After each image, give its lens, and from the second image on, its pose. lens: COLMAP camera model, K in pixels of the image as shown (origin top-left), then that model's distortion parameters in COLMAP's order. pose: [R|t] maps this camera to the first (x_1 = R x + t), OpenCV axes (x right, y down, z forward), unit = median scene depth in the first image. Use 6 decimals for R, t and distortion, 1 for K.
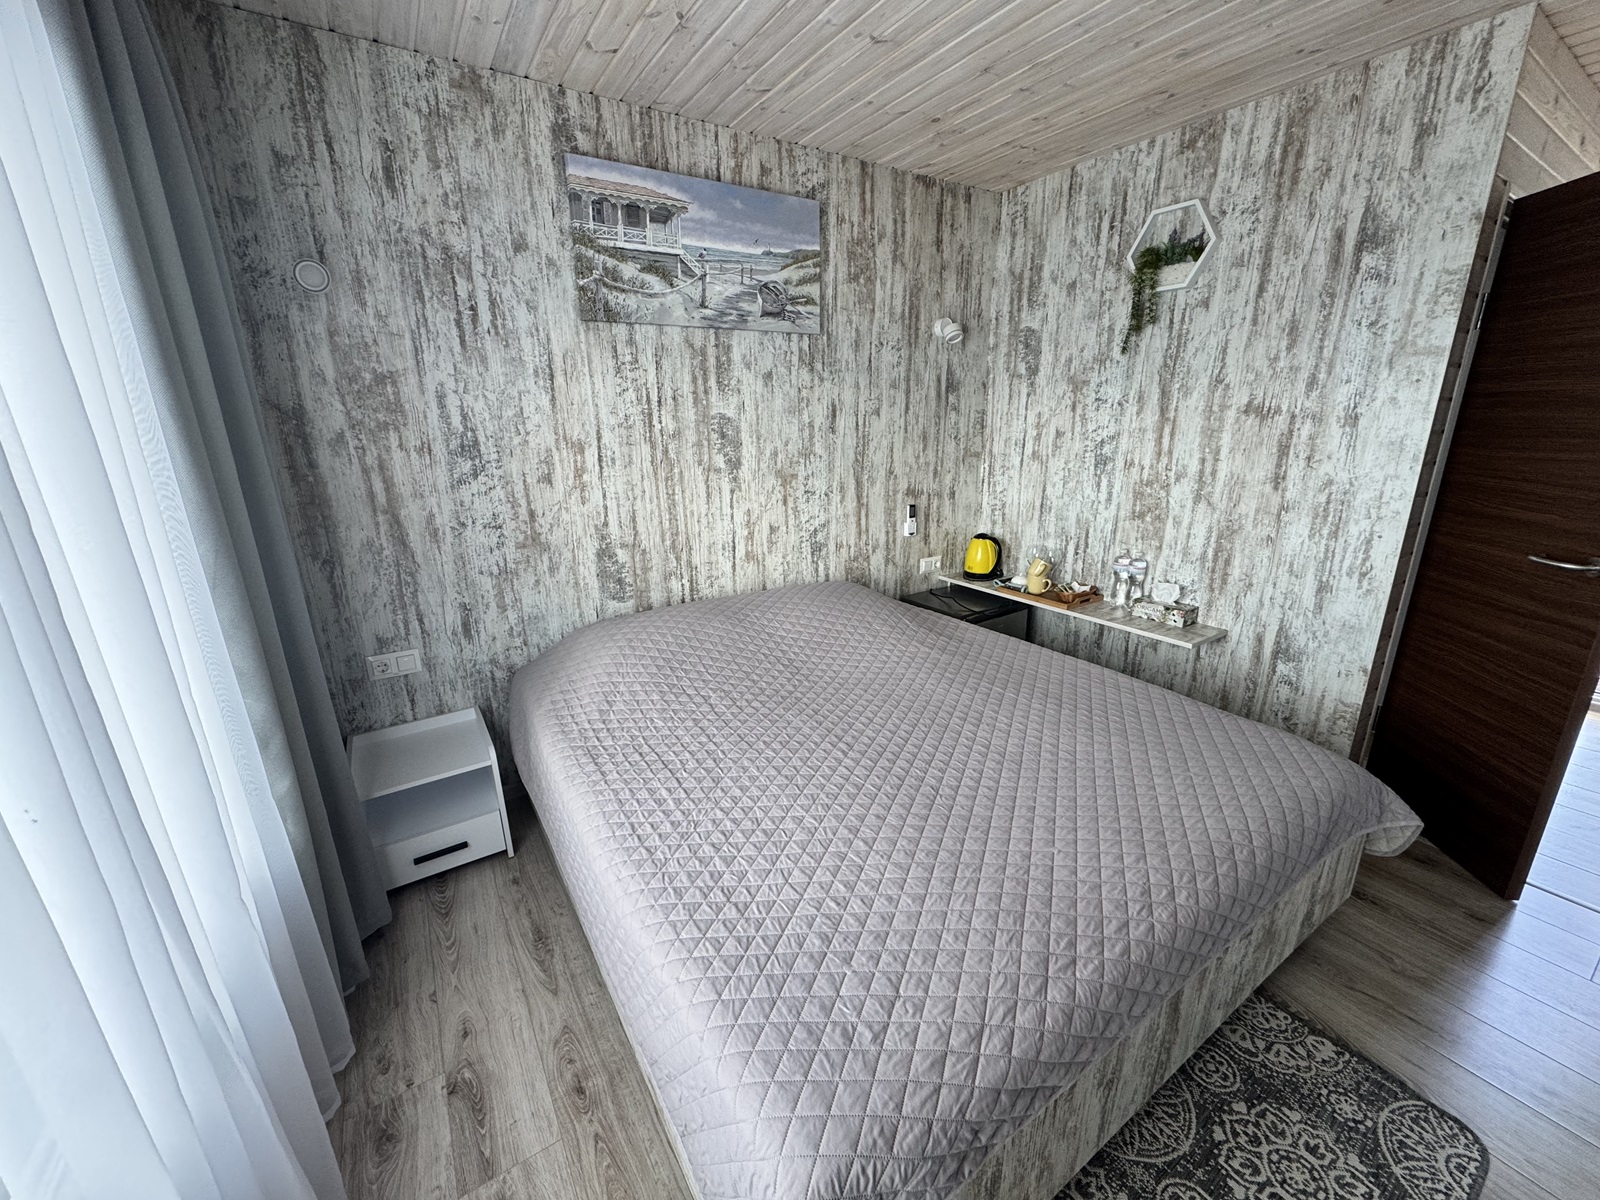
lens RADIAL K [[633.0, 0, 799.4], [0, 633.0, 599.1], [0, 0, 1]] dist [-0.003181, 0.000307]
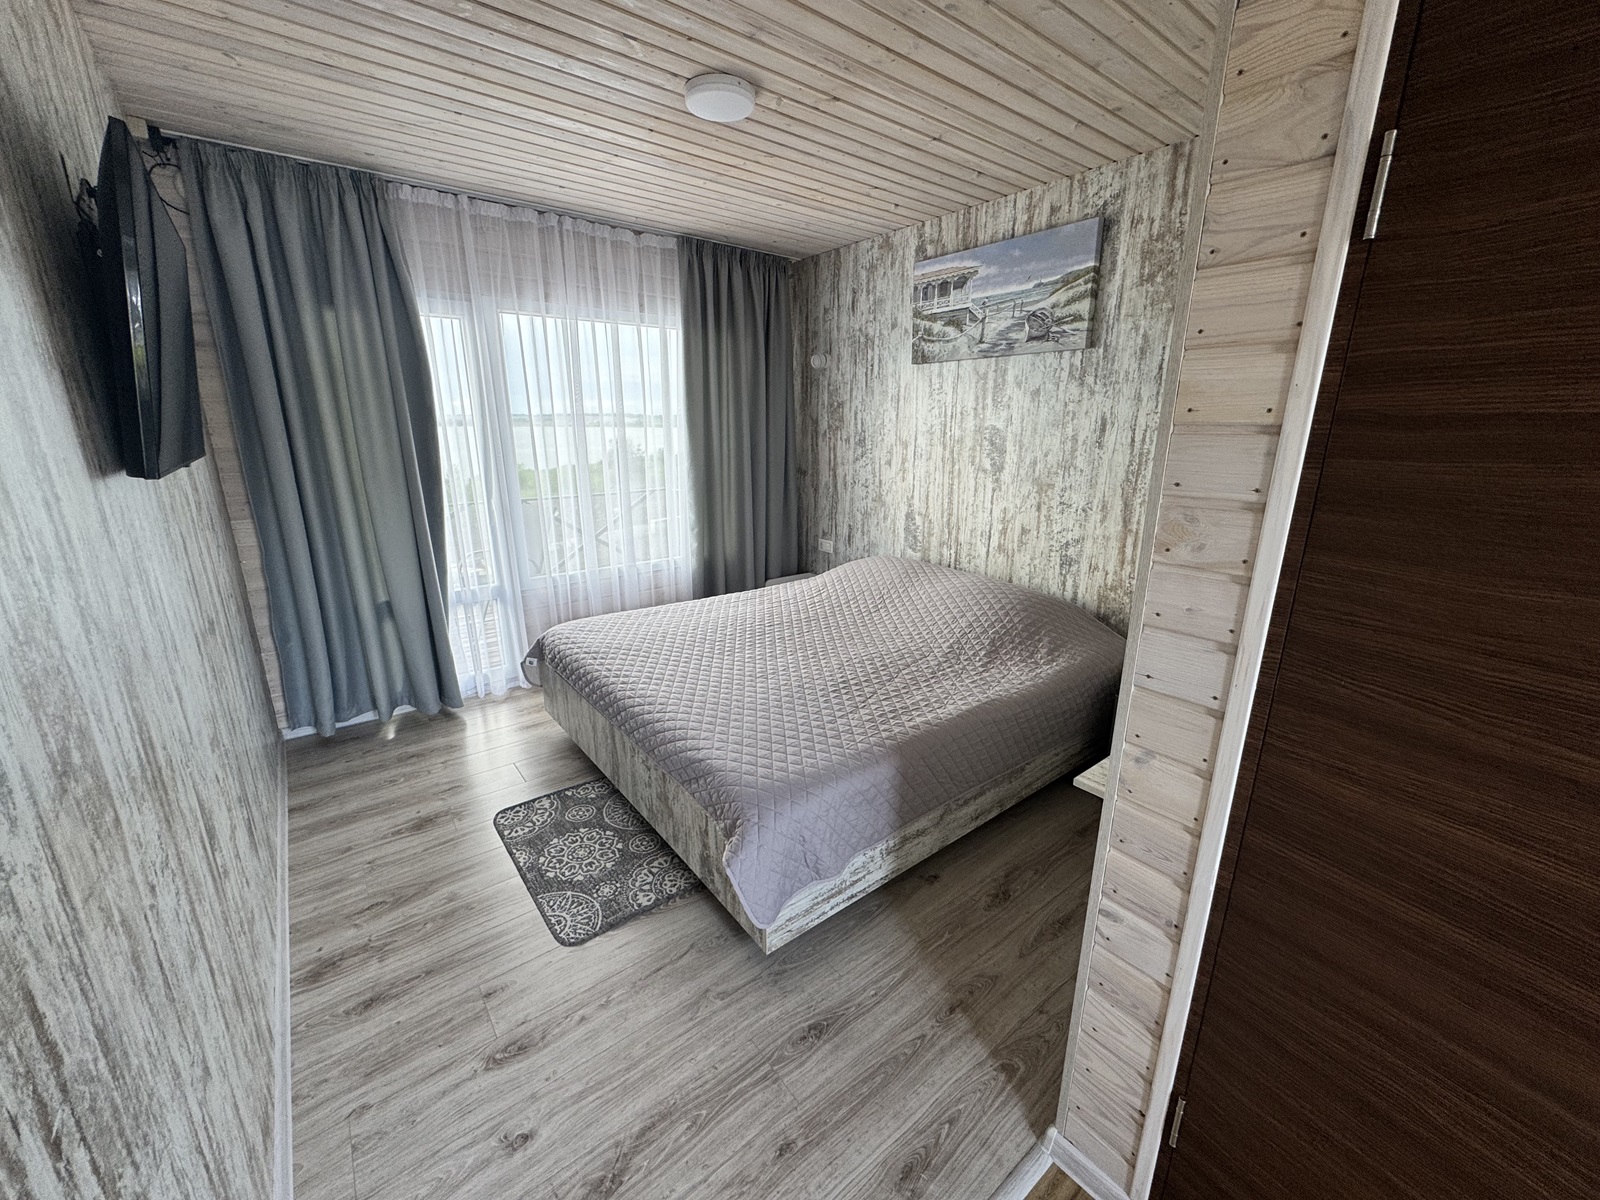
lens RADIAL K [[633.0, 0, 798.6], [0, 633.0, 598.2], [0, 0, 1]] dist [-0.003181, 0.000307]
pose [[0.094876, 0.283518, -0.954262, 1.237079], [-0.278434, 0.927885, 0.247999, -0.203609], [0.955758, 0.242169, 0.166975, 0.580009]]
